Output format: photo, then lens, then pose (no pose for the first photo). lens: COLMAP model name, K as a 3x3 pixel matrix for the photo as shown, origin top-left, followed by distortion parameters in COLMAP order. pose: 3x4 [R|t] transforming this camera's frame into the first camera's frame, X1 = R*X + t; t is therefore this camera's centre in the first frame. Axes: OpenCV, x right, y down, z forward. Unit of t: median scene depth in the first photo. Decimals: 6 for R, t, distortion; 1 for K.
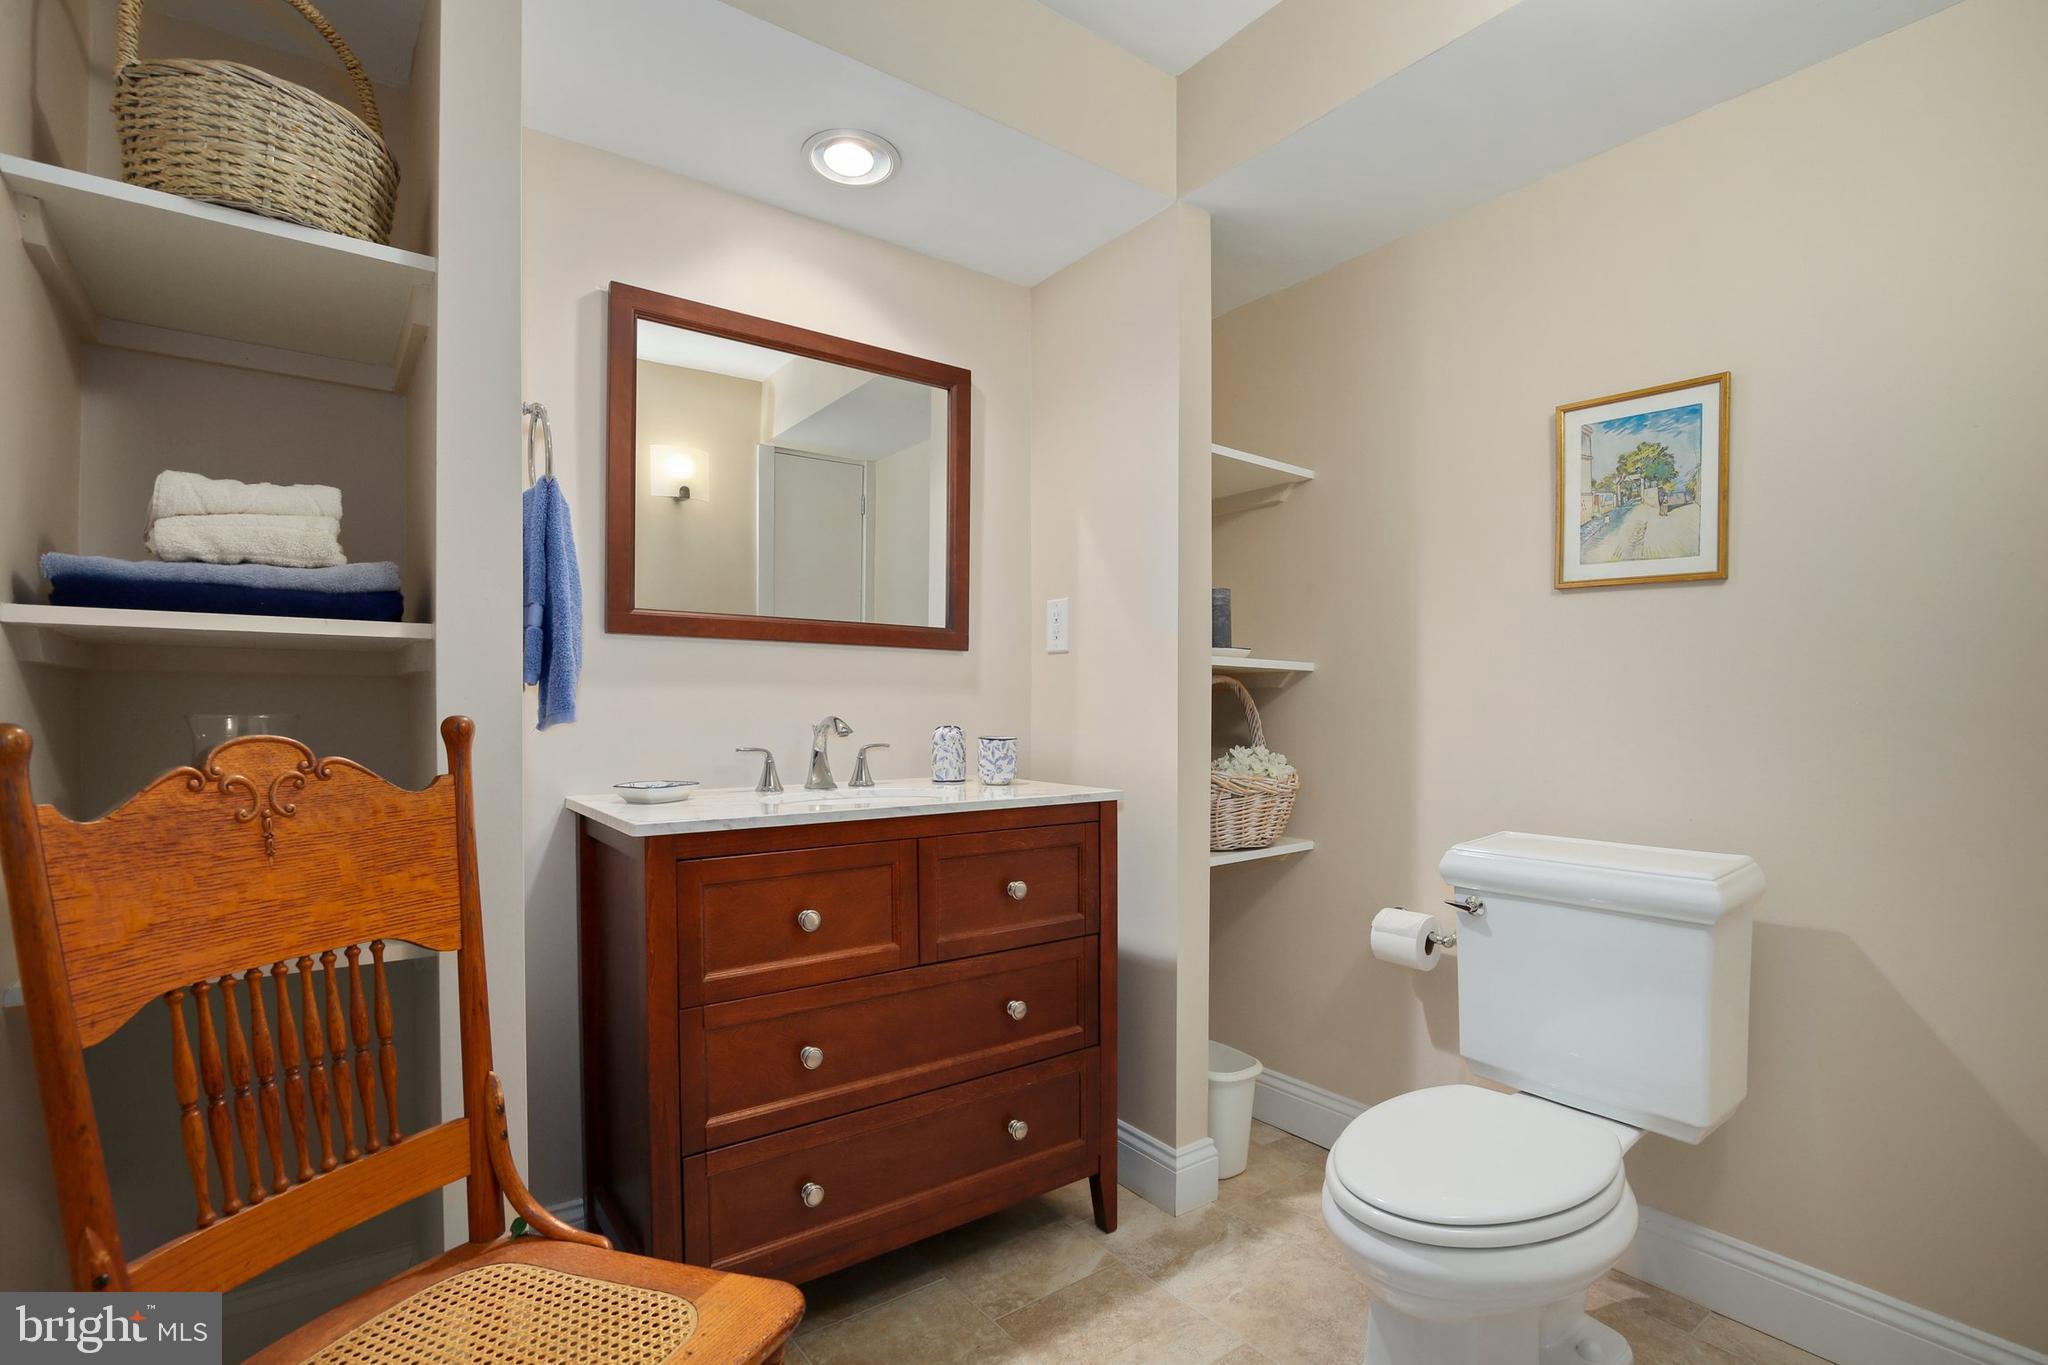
lens RADIAL K [[963.9, 0, 1033.7], [0, 963.9, 688.5], [0, 0, 1]] dist [-0.006014, 0.000113]
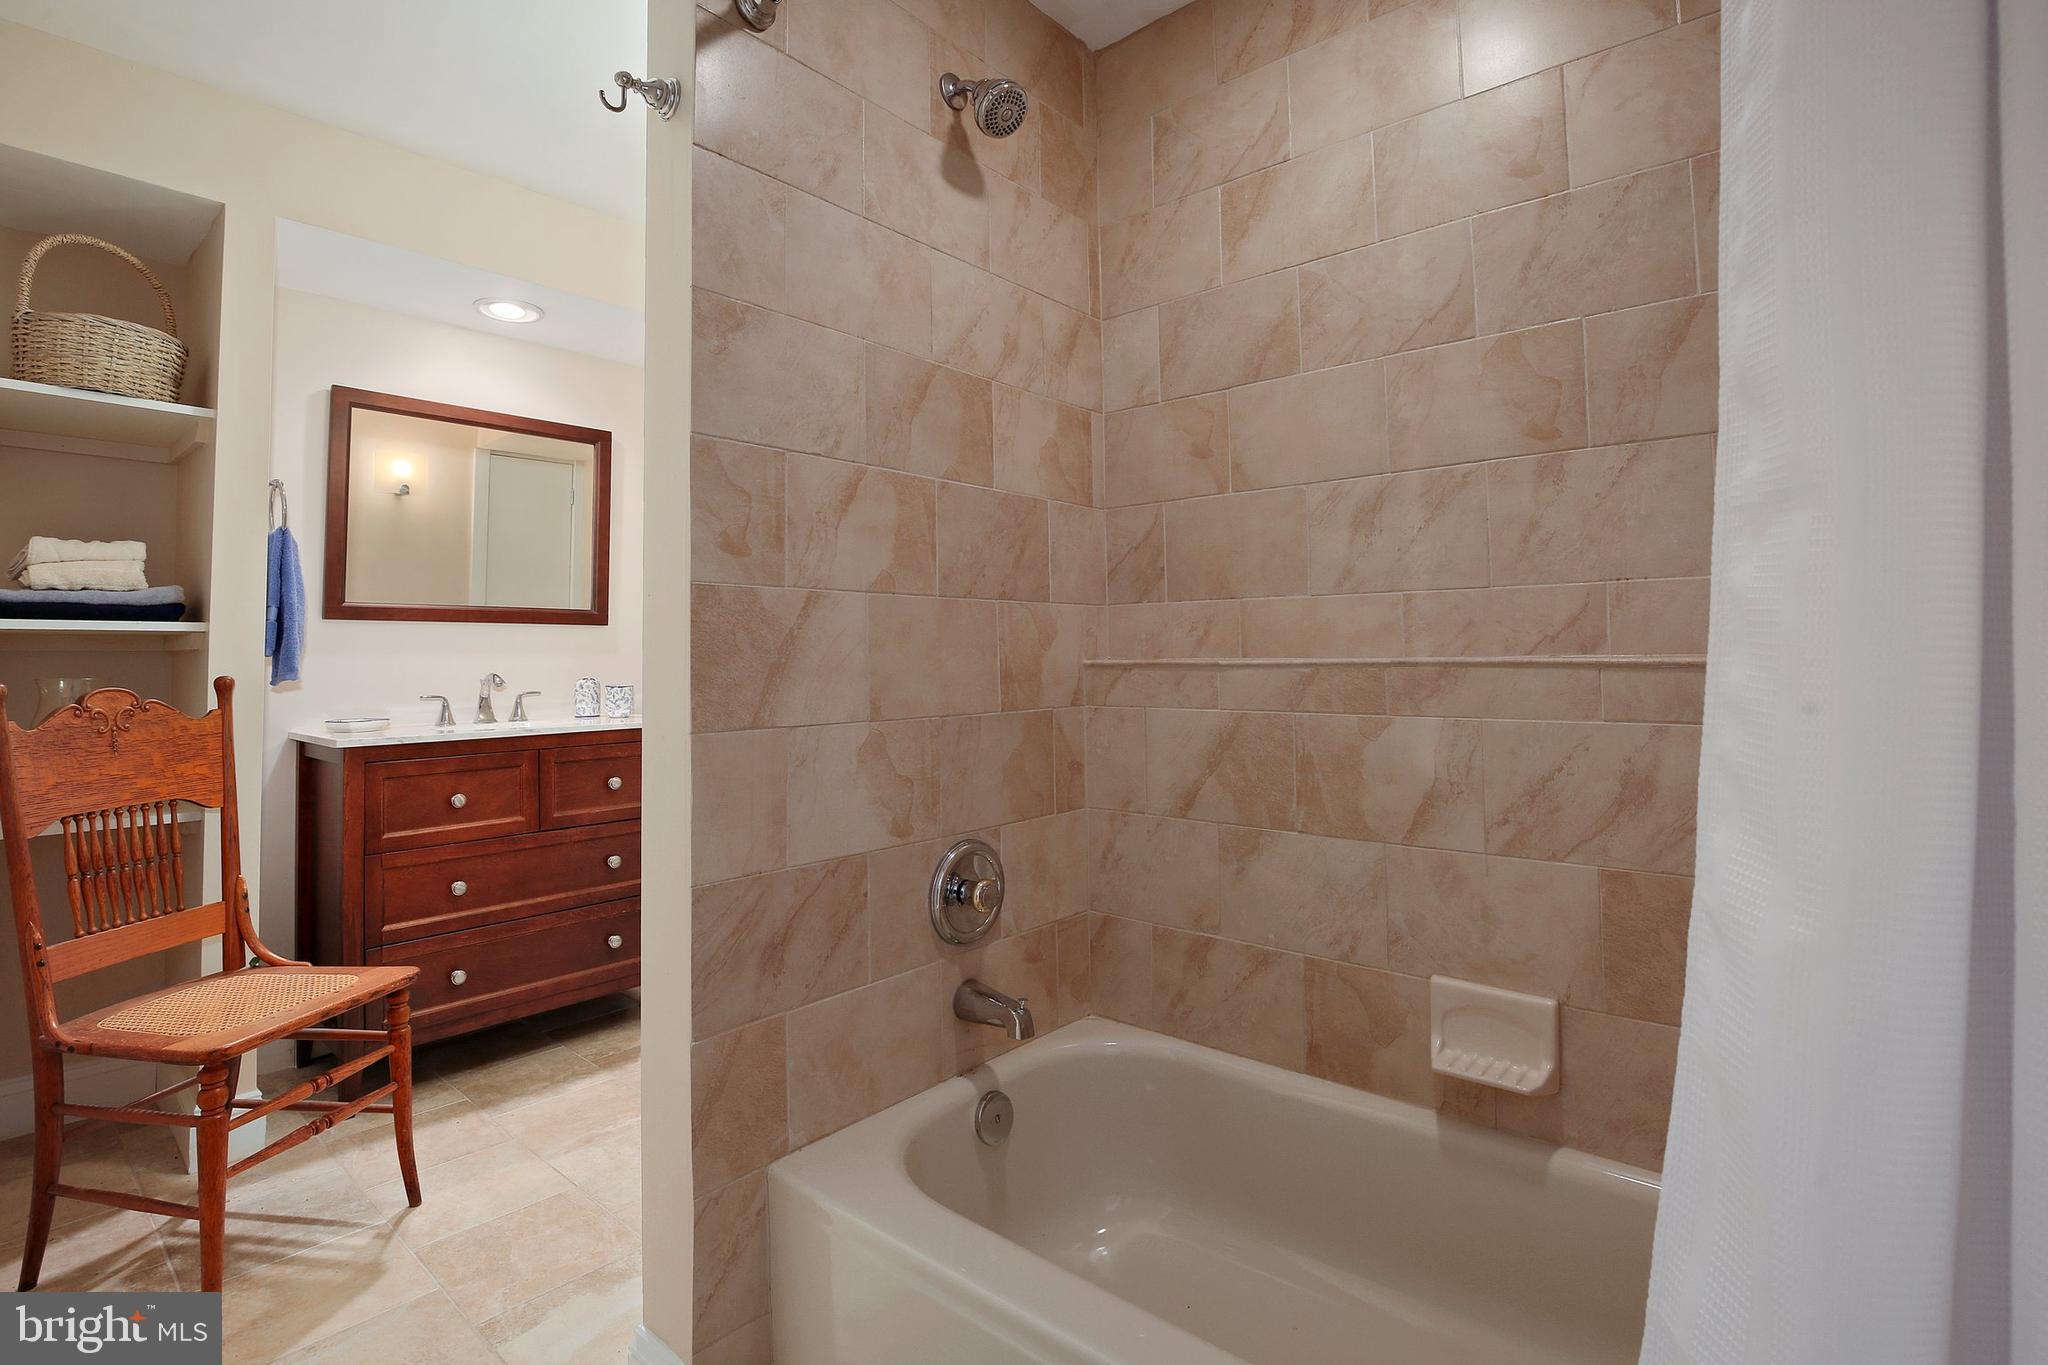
lens RADIAL K [[979.0, 0, 1018.4], [0, 979.0, 587.3], [0, 0, 1]] dist [0.001446, 0.001273]
pose [[0.982362, -0.001793, 0.186978, 0.459653], [0.012096, 0.998469, -0.053981, -0.018475], [-0.186595, 0.055290, 0.980880, -0.965093]]
